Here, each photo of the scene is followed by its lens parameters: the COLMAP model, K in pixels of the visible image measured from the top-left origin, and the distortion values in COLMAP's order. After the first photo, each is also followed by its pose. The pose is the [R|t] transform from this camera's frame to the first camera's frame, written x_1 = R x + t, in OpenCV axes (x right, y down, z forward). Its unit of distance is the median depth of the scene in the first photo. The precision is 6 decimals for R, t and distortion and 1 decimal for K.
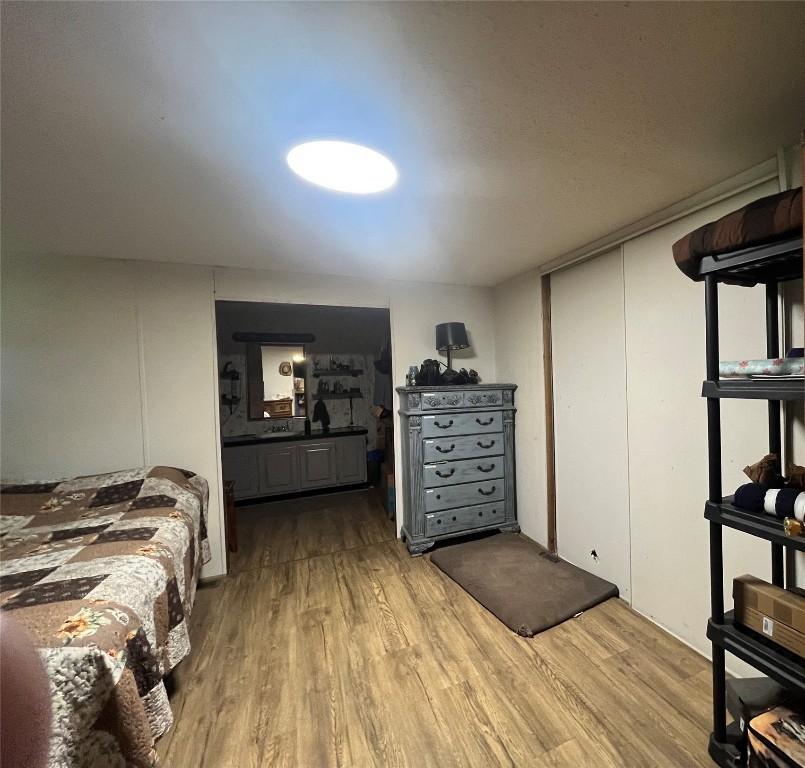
lens RADIAL K [[414.1, 0, 511.5], [0, 414.1, 383.4], [0, 0, 1]] dist [-0.001371, -0.000227]
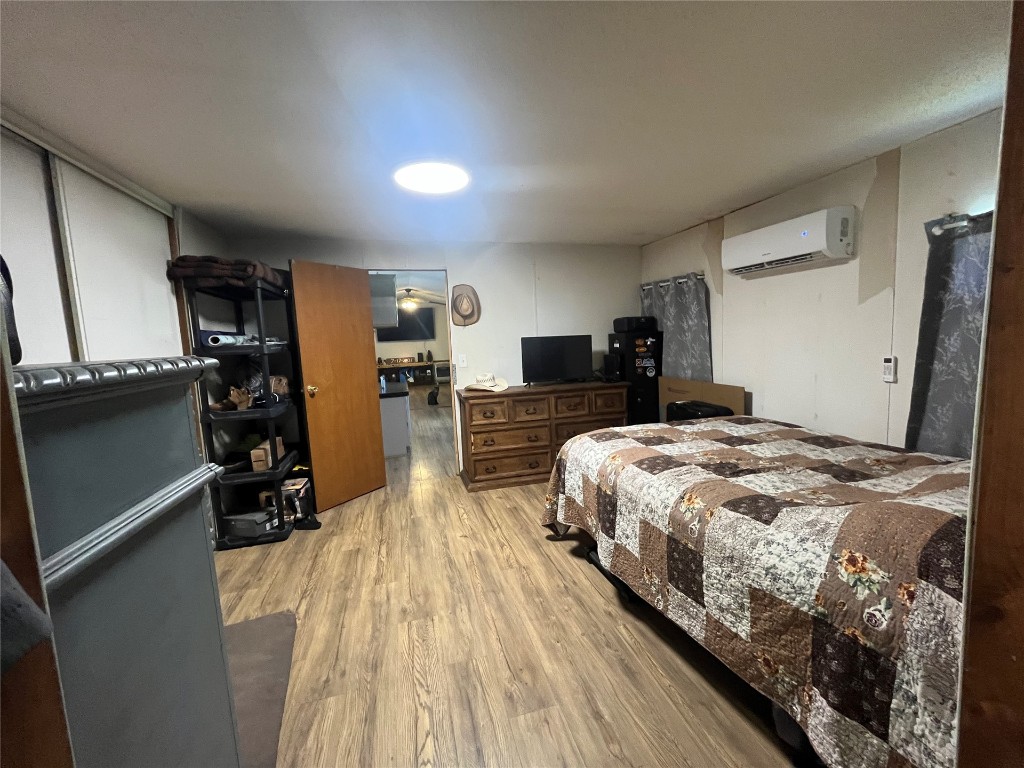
lens RADIAL K [[412.9, 0, 513.3], [0, 412.9, 382.7], [0, 0, 1]] dist [-0.003706, -0.000029]
pose [[-0.974688, 0.046935, 0.218588, -0.676941], [0.075746, 0.989217, 0.125347, 0.010929], [-0.210347, 0.138732, -0.967733, 1.707919]]
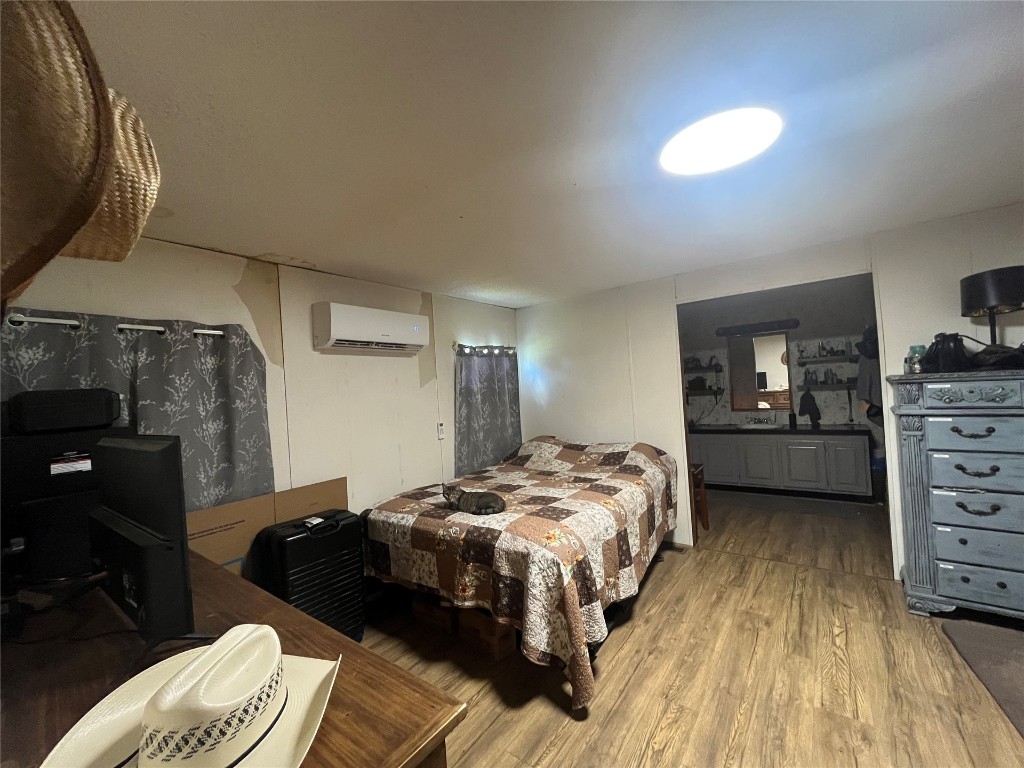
lens RADIAL K [[412.9, 0, 513.3], [0, 412.9, 382.7], [0, 0, 1]] dist [-0.003706, -0.000029]
pose [[0.428561, -0.009764, -0.903460, 0.161500], [0.029758, 0.999552, 0.003313, -0.001677], [0.903023, -0.028305, 0.428660, 0.124617]]
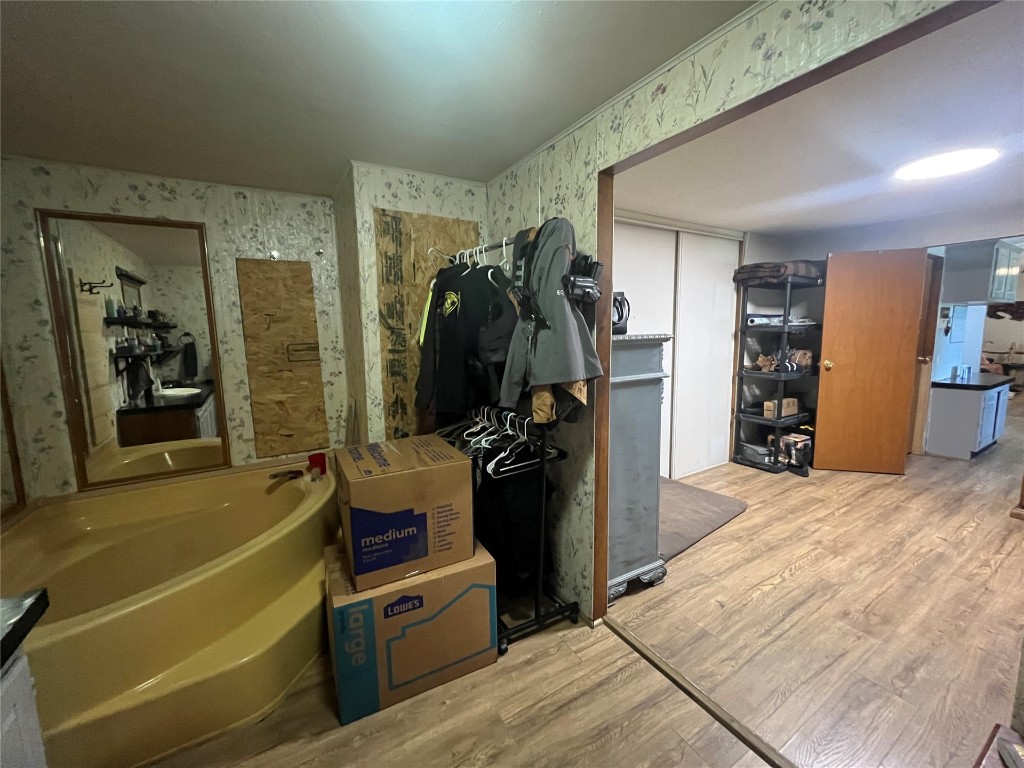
lens RADIAL K [[412.9, 0, 513.3], [0, 412.9, 382.7], [0, 0, 1]] dist [-0.003706, -0.000029]
pose [[-0.062412, -0.096897, 0.993336, -1.270179], [0.042412, 0.994119, 0.099638, 0.015003], [-0.997149, 0.048348, -0.057935, 1.844100]]
